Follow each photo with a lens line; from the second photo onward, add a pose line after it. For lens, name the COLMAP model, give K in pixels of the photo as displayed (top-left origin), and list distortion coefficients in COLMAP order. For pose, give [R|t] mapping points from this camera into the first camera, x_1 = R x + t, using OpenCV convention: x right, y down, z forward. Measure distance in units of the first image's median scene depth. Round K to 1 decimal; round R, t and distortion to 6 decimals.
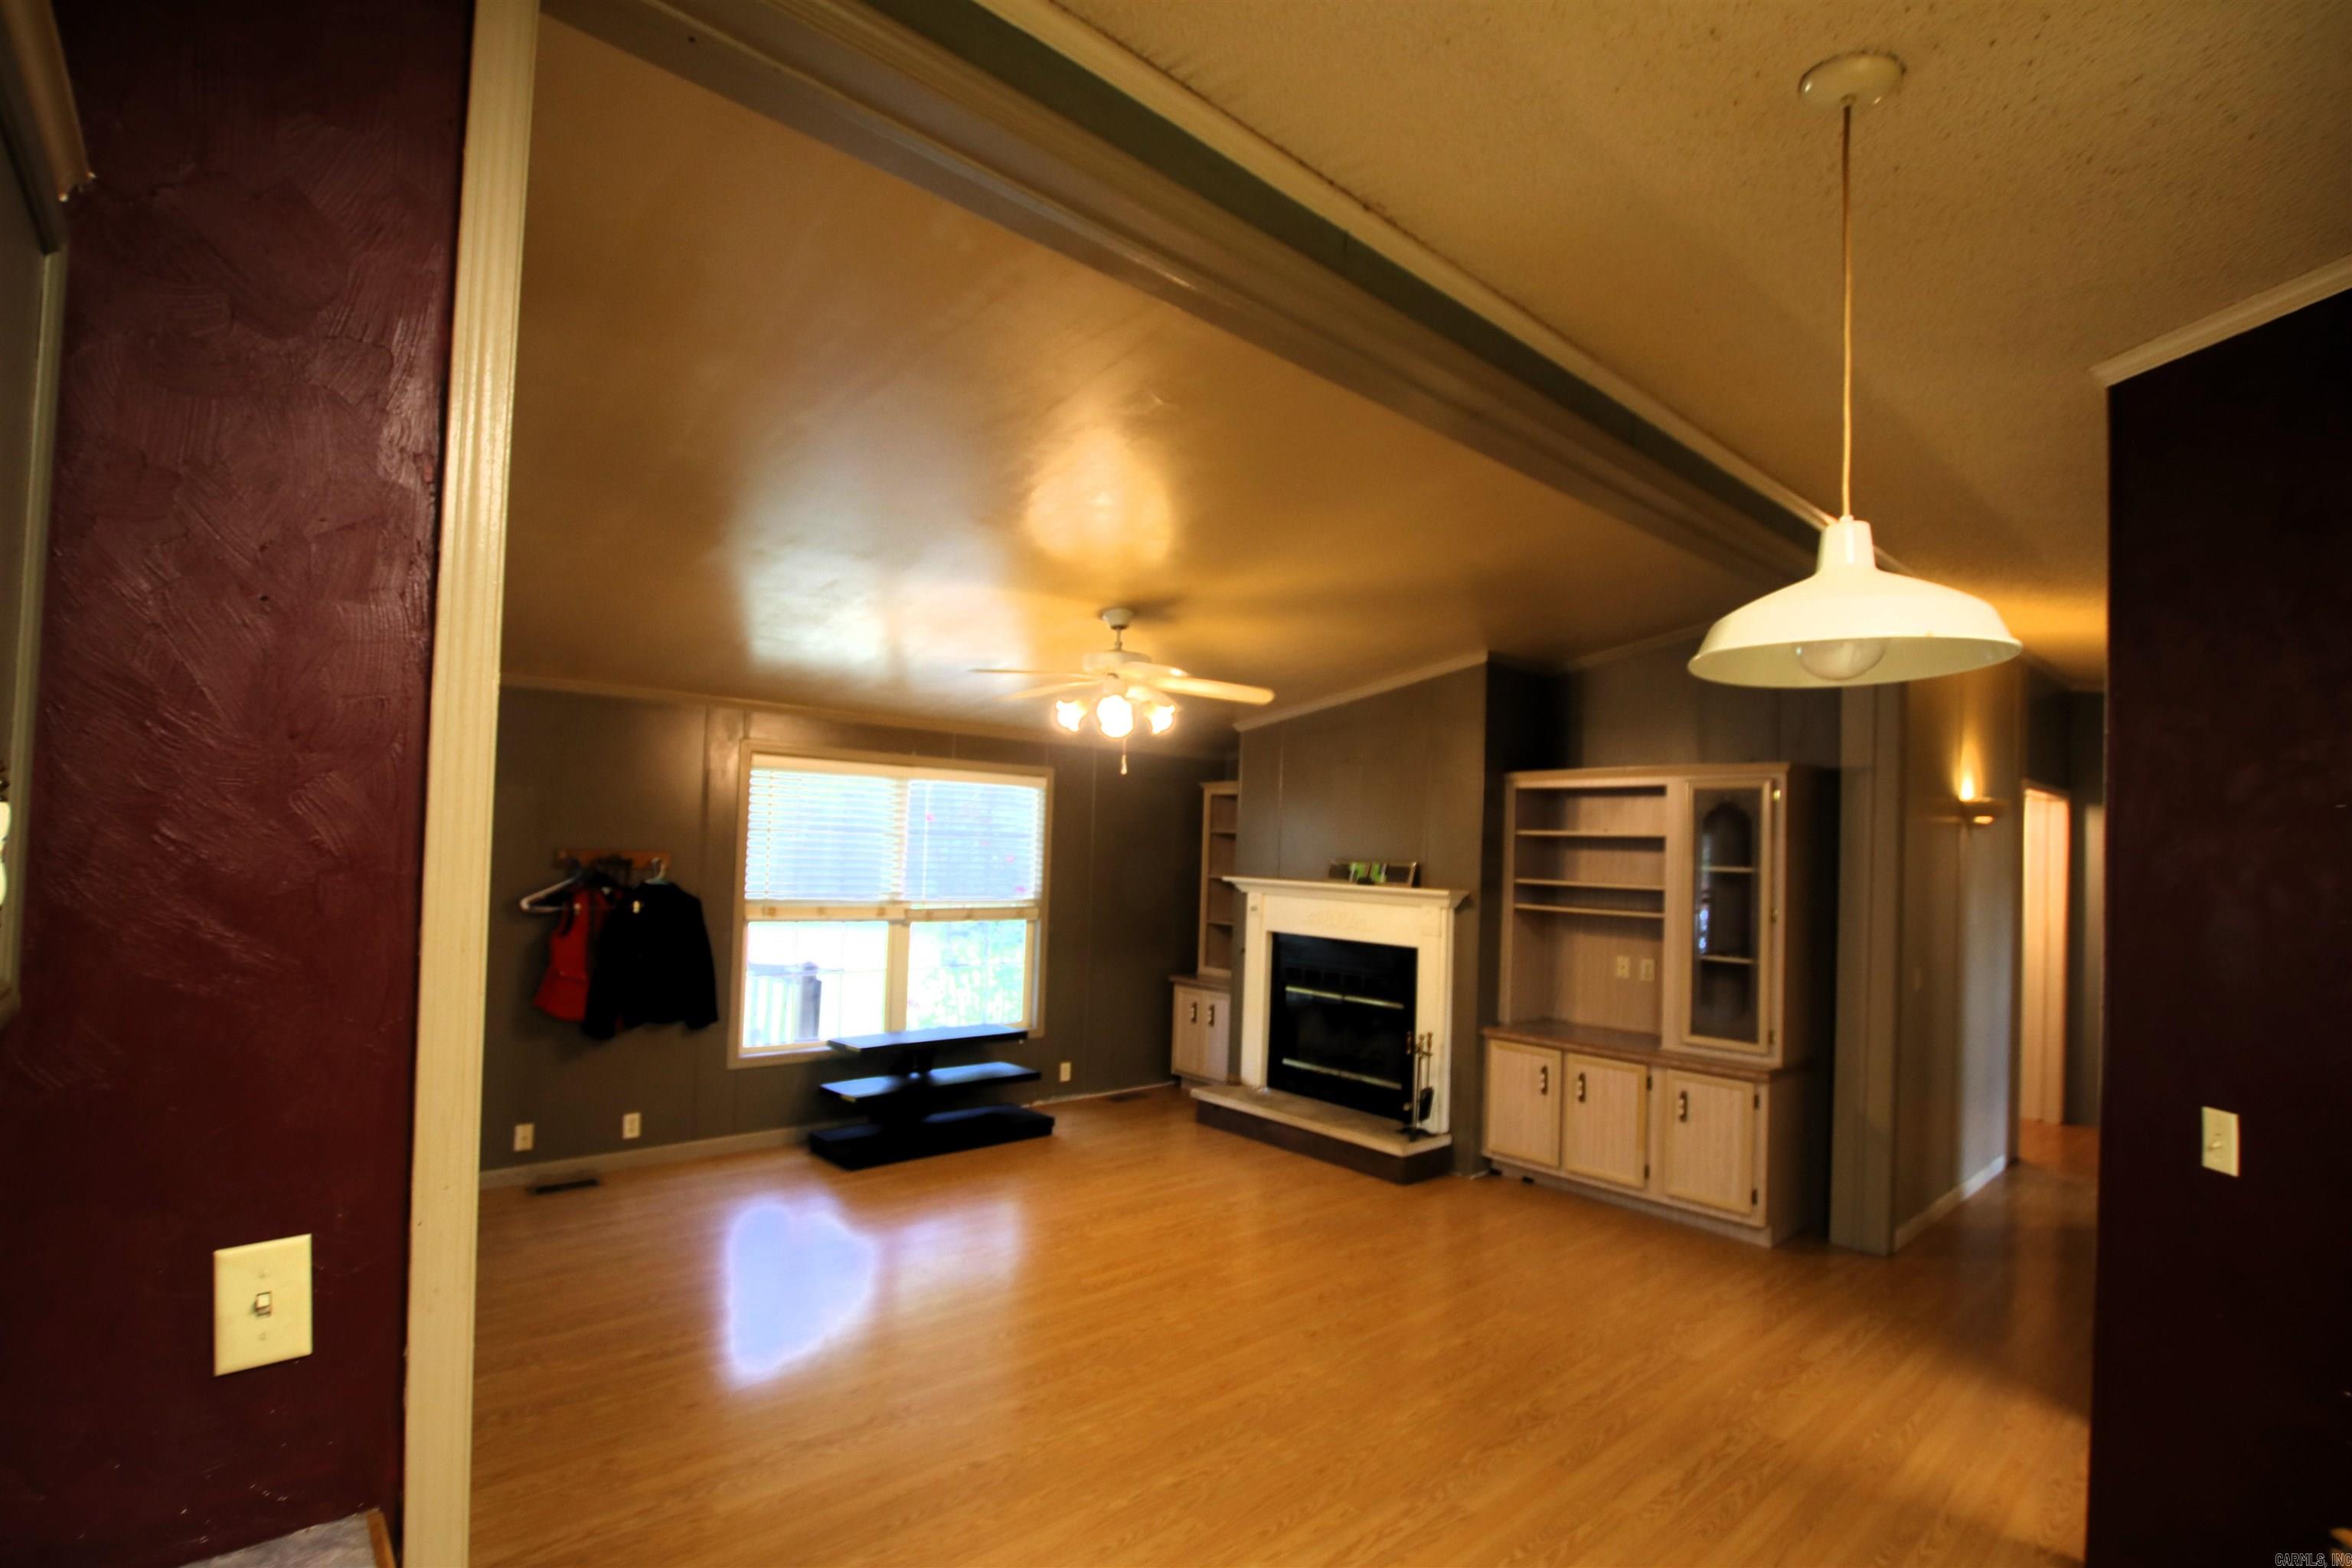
lens RADIAL K [[1097.4, 0, 1164.3], [0, 1097.4, 823.3], [0, 0, 1]] dist [-0.021066, -0.000487]
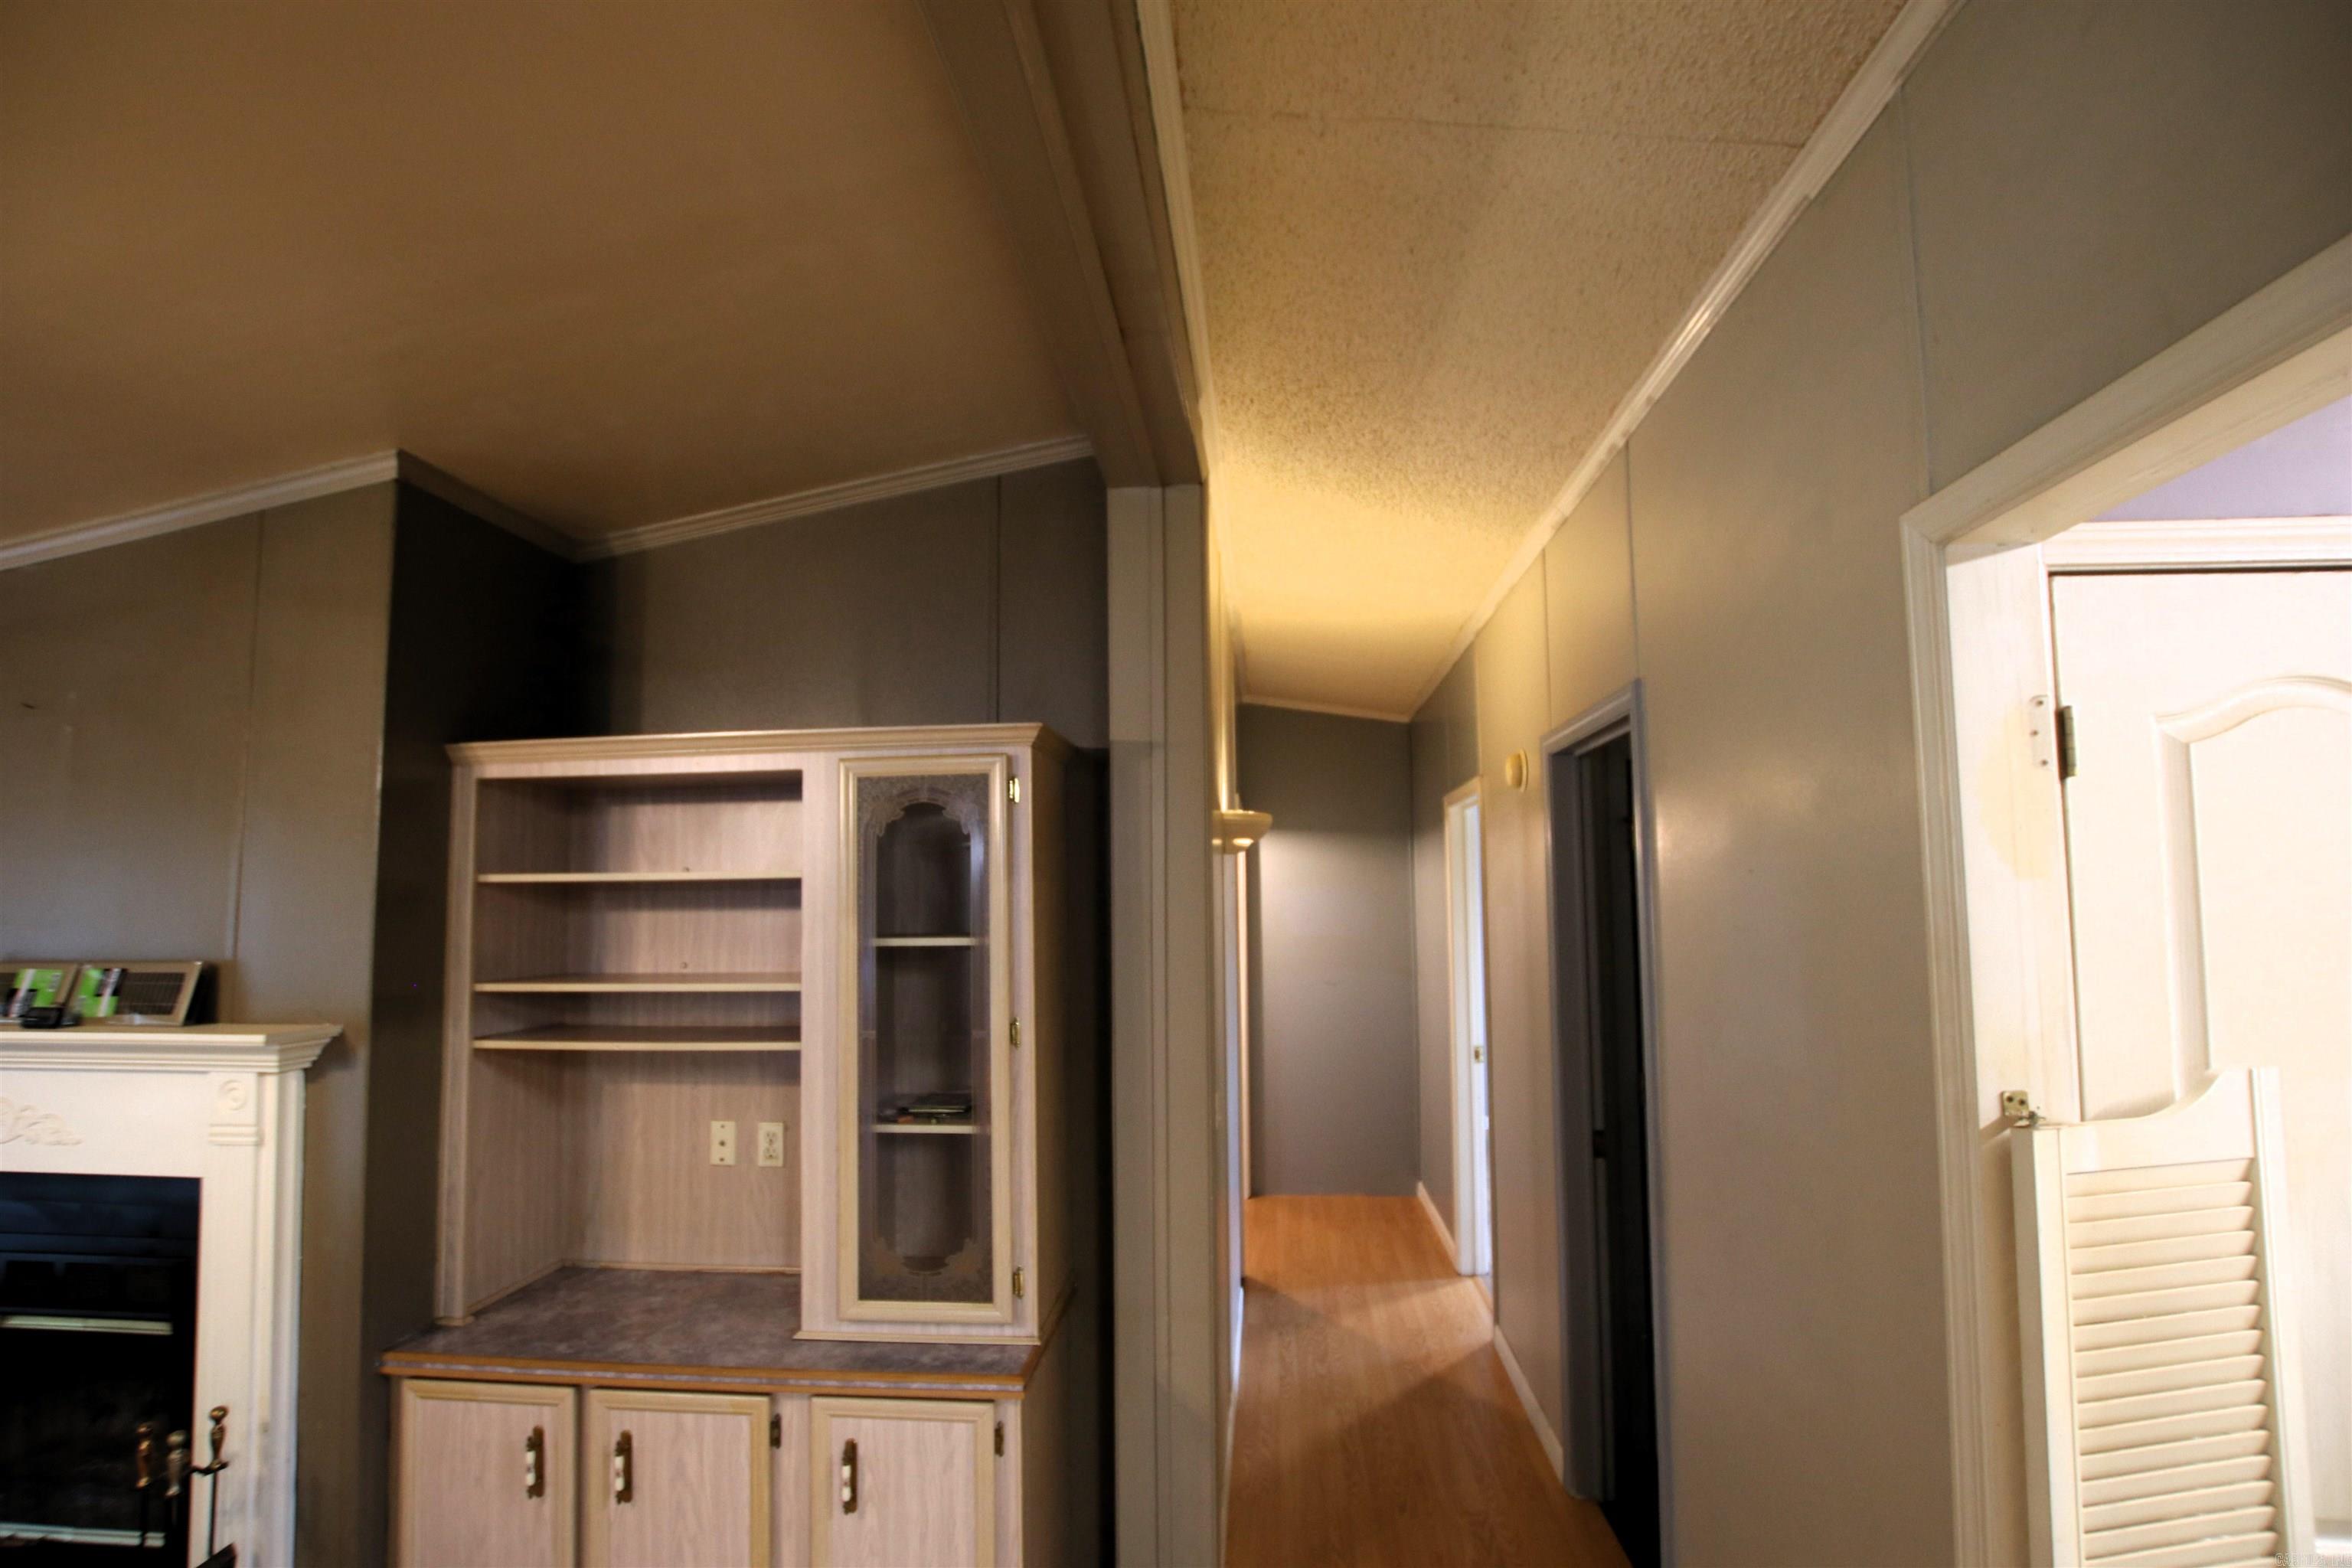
lens RADIAL K [[1074.5, 0, 1154.3], [0, 1074.5, 821.8], [0, 0, 1]] dist [-0.014010, -0.000269]
pose [[0.732488, 0.007325, 0.680740, 0.233574], [0.021984, 0.999166, -0.034407, 0.006699], [-0.680425, 0.040169, 0.731716, 0.510894]]
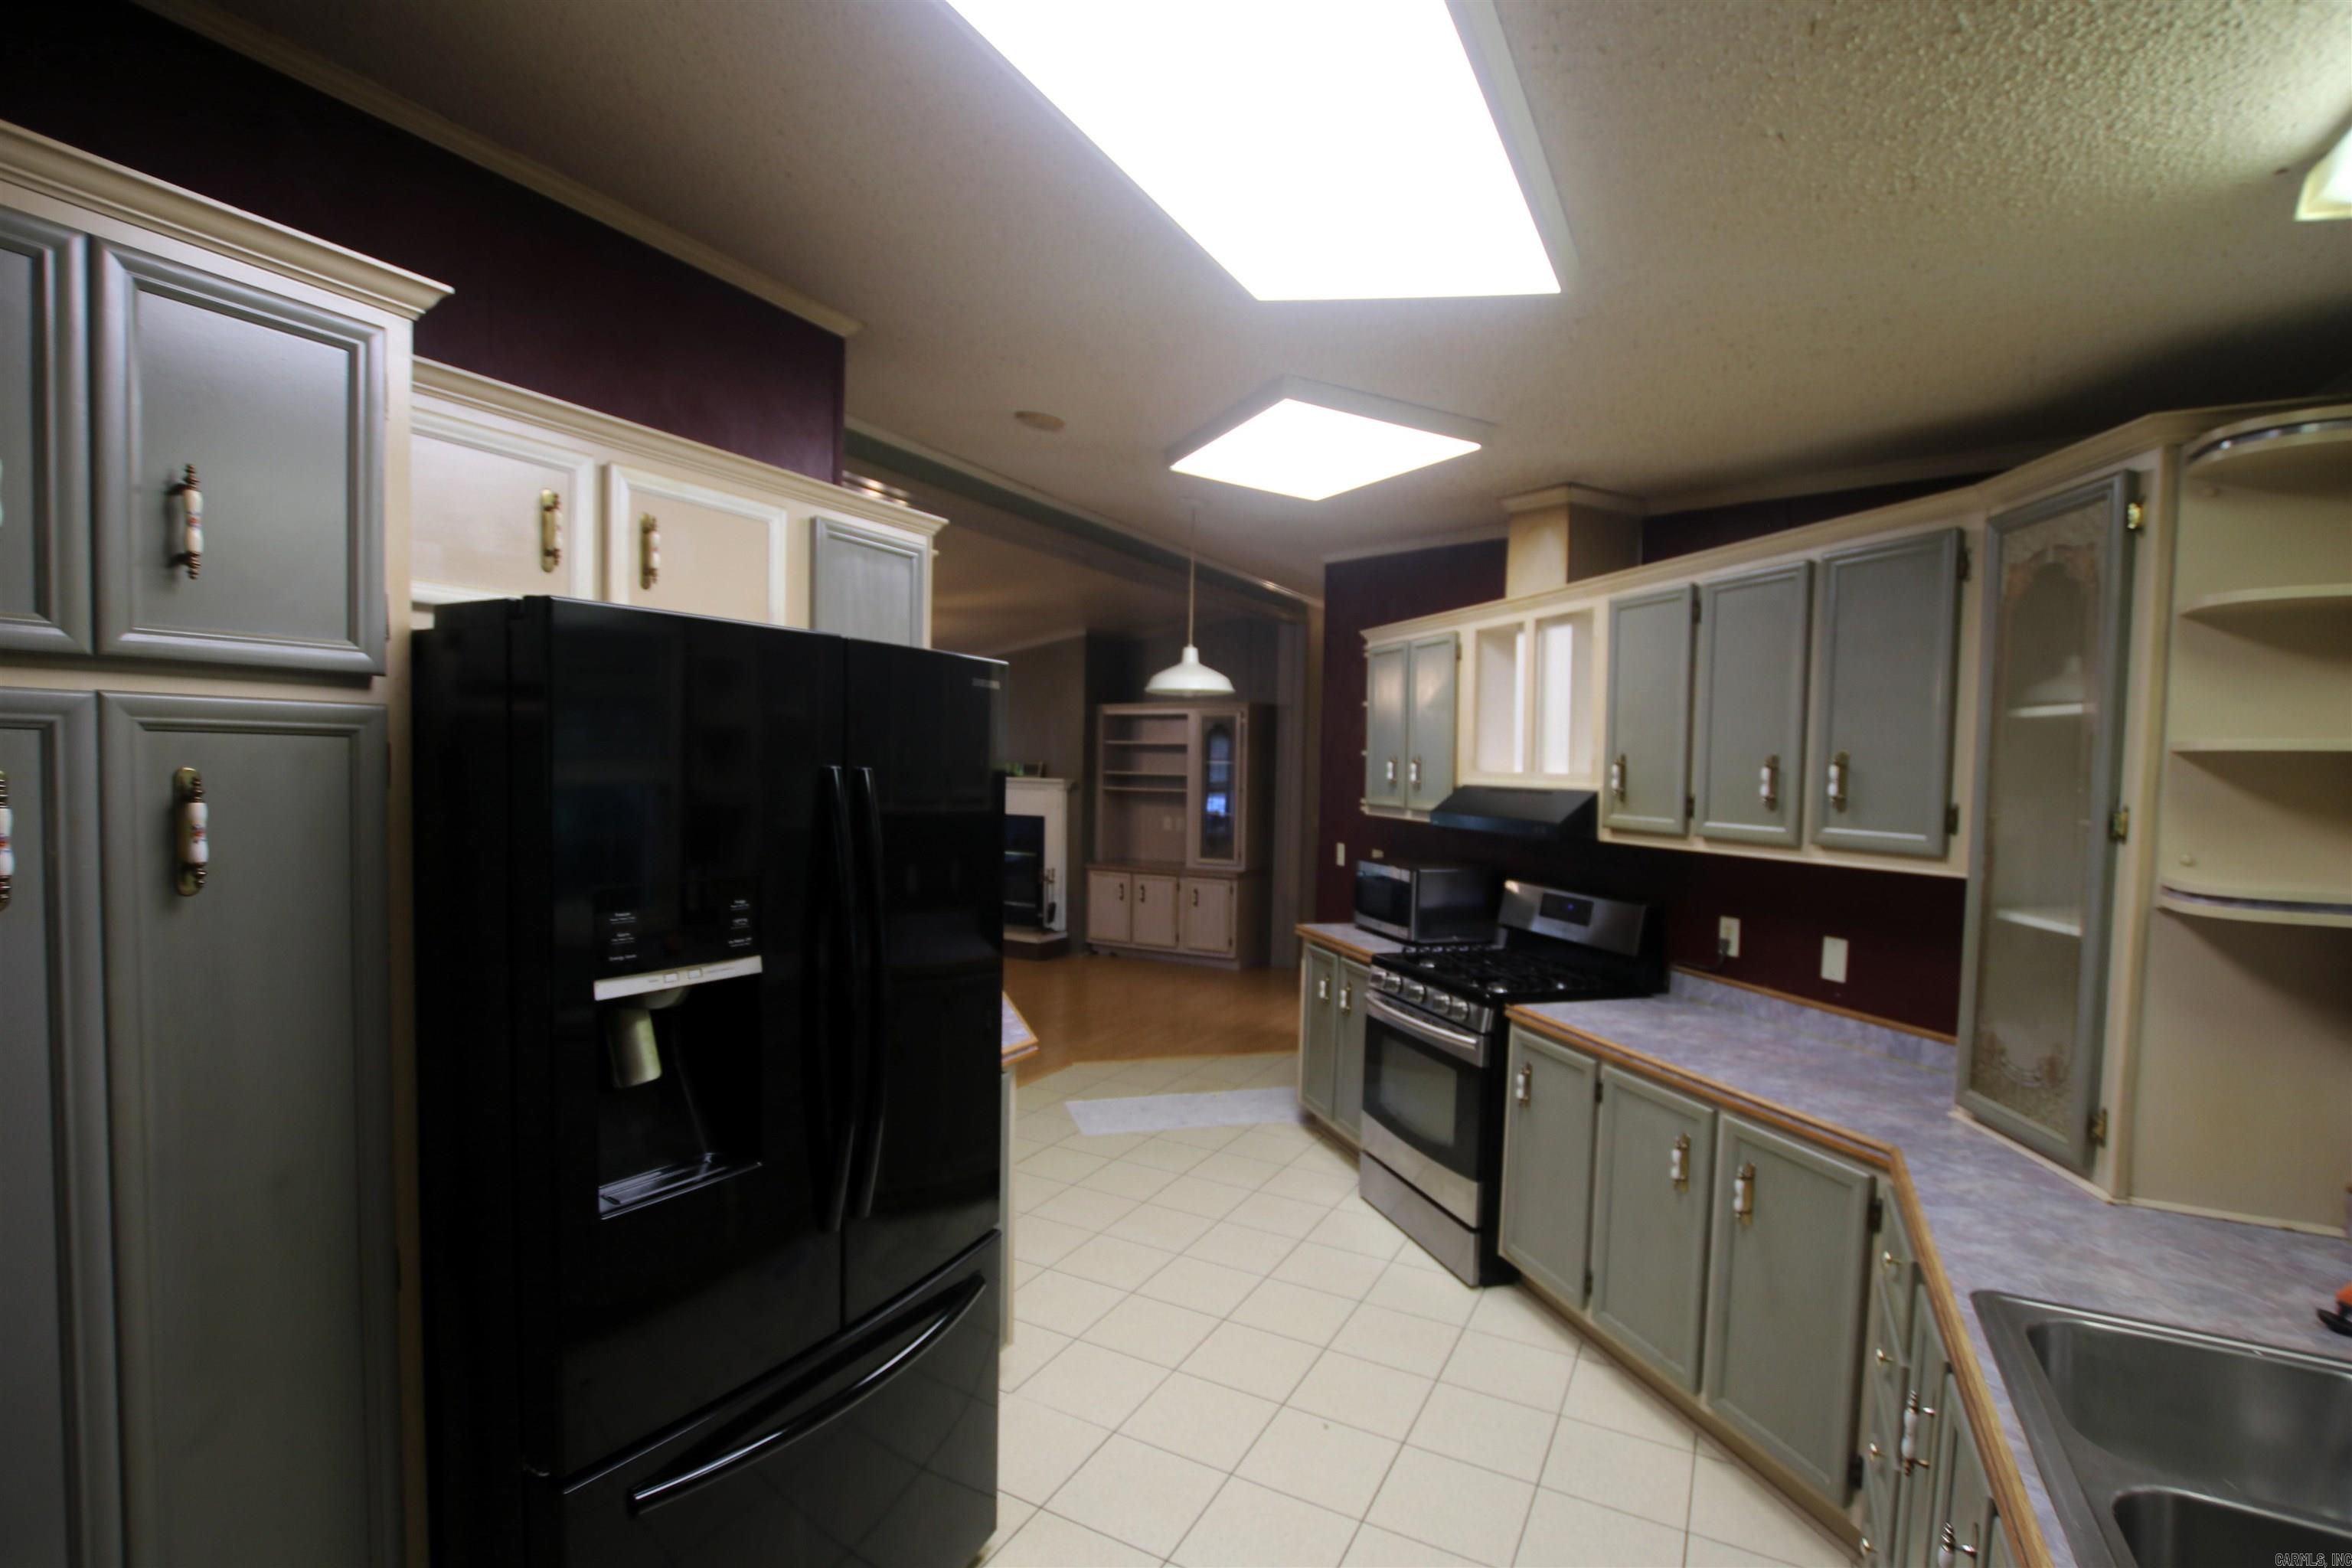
lens RADIAL K [[1074.5, 0, 1200.5], [0, 1074.5, 819.4], [0, 0, 1]] dist [-0.014010, -0.000269]
pose [[0.925758, -0.032141, 0.376748, -0.148565], [0.000447, 0.996473, 0.083913, -0.011085], [-0.378116, -0.077515, 0.922507, -0.527439]]
